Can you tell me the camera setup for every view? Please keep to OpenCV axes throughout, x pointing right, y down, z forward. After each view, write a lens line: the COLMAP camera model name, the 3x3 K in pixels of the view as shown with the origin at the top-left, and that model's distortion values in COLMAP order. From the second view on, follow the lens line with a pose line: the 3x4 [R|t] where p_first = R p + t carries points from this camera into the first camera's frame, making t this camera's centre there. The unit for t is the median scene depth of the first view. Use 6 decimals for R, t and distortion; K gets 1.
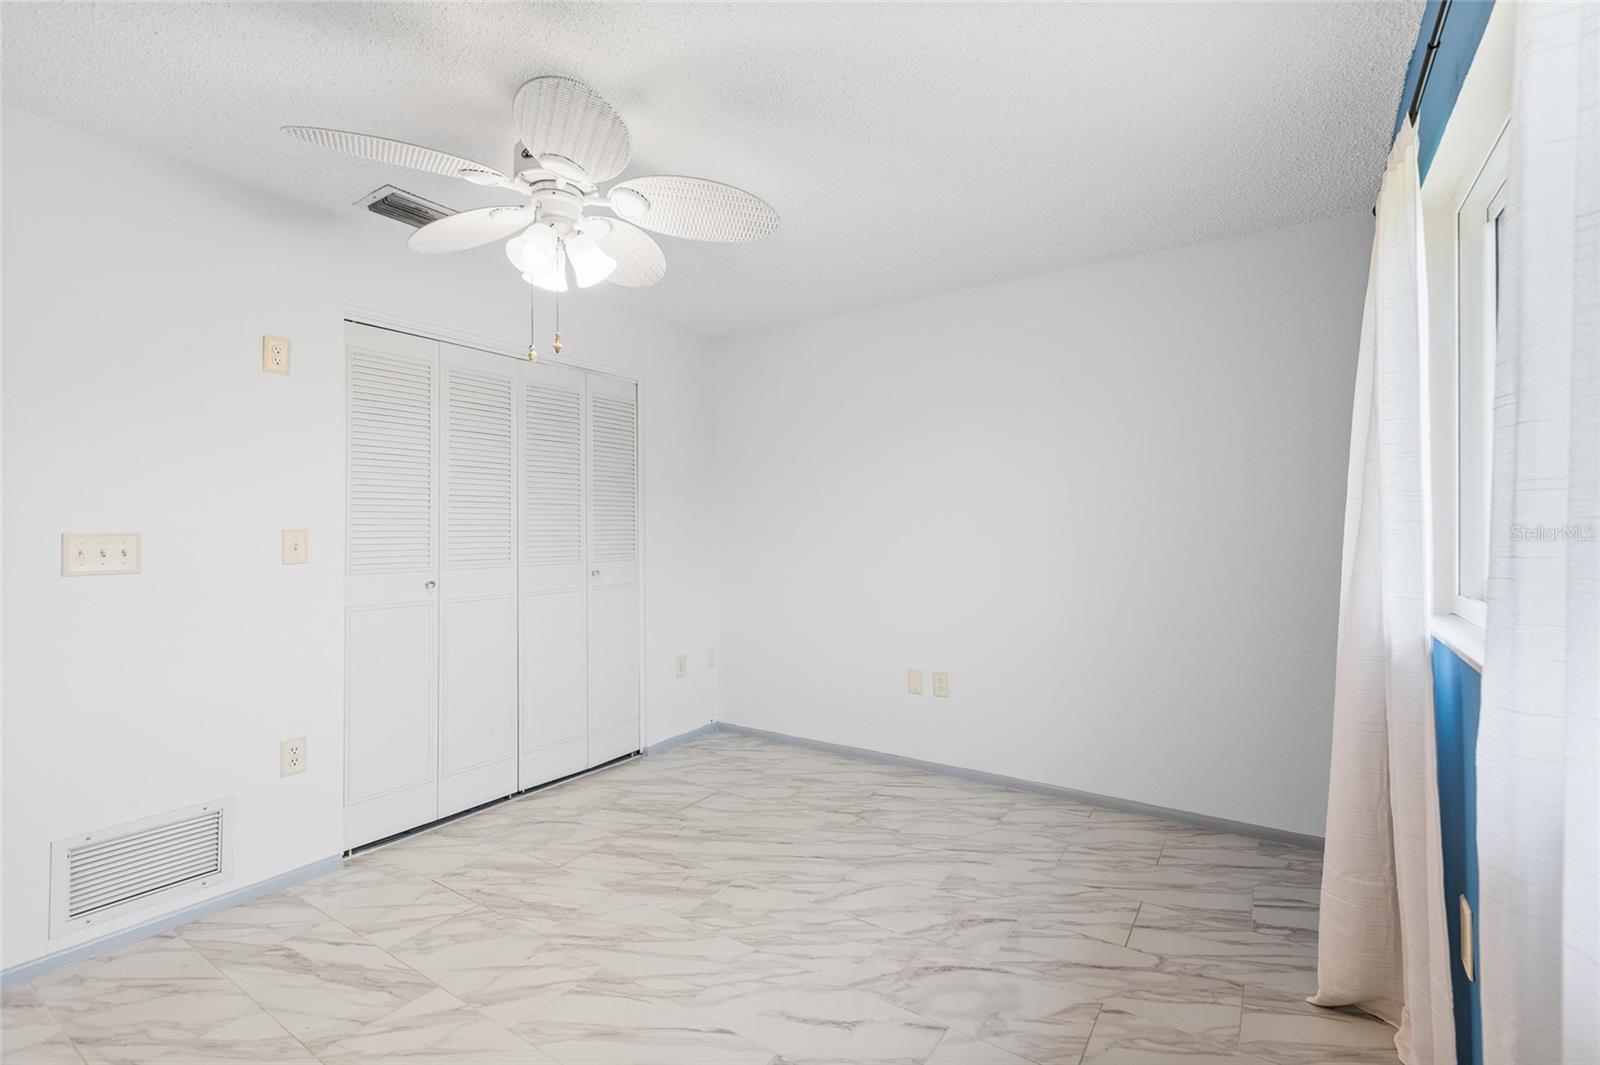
lens RADIAL K [[720.4, 0, 811.8], [0, 720.4, 529.8], [0, 0, 1]] dist [0.003938, -0.000832]
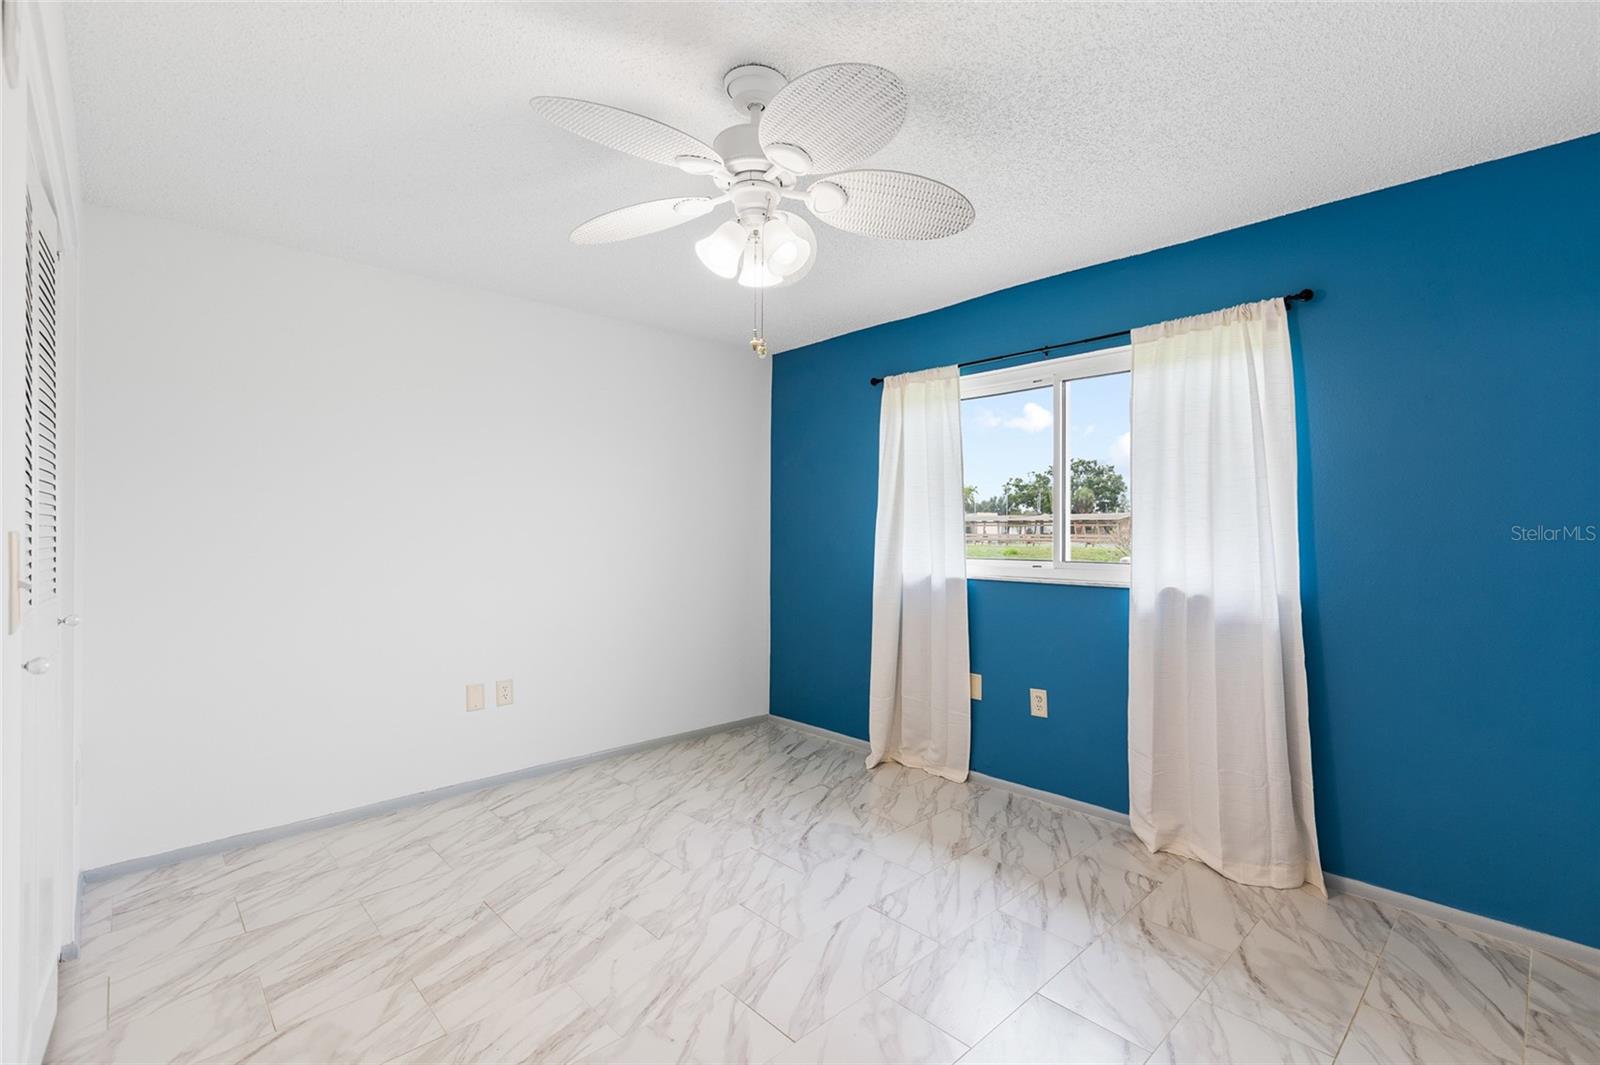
lens RADIAL K [[720.4, 0, 816.6], [0, 720.4, 526.8], [0, 0, 1]] dist [0.003938, -0.000832]
pose [[0.209532, 0.011479, 0.977734, -0.861478], [0.001913, 0.999924, -0.012149, 0.005971], [-0.977800, 0.004416, 0.209495, 0.479700]]
